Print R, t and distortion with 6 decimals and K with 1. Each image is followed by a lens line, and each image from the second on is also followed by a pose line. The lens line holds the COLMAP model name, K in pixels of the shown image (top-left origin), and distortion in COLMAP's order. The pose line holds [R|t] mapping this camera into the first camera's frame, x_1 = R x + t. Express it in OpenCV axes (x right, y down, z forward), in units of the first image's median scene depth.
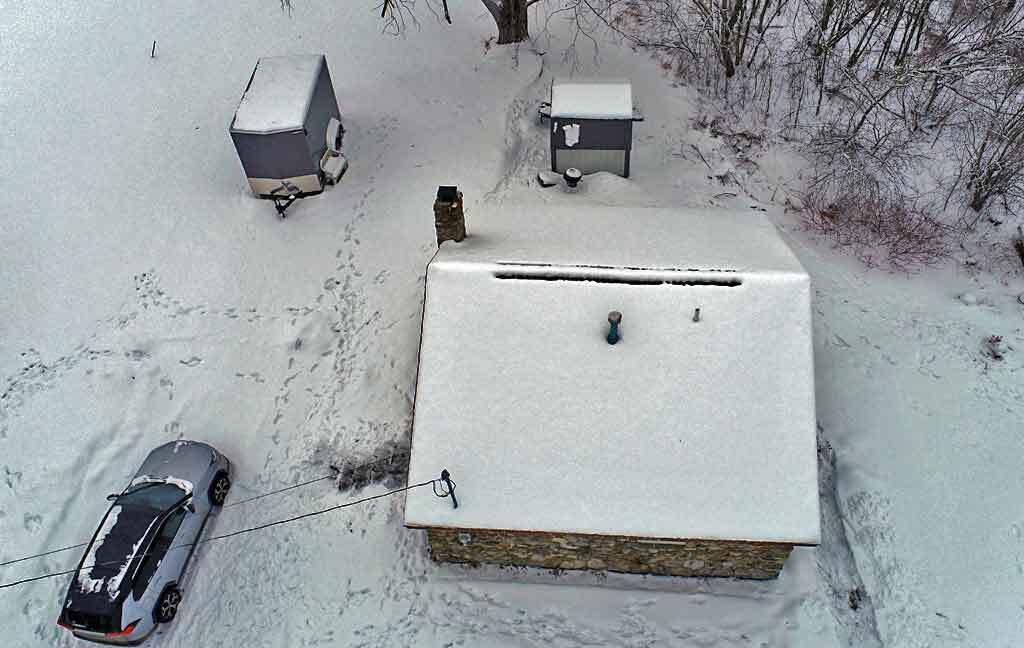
lens RADIAL K [[815.1, 0, 546.3], [0, 815.1, 289.8], [0, 0, 1]] dist [-0.005783, 0.007245]
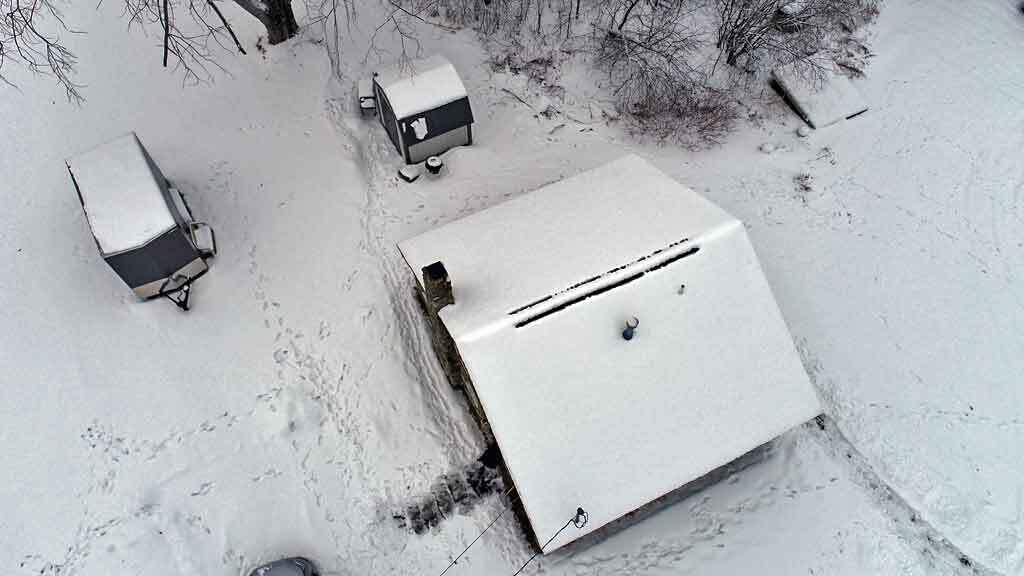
lens RADIAL K [[726.3, 0, 511.8], [0, 726.3, 286.3], [0, 0, 1]] dist [-0.001117, -0.008995]
pose [[0.877298, -0.408487, 0.251968, -0.209074], [0.346789, 0.902447, 0.255592, -0.229010], [-0.331793, -0.136851, 0.933373, 0.050905]]
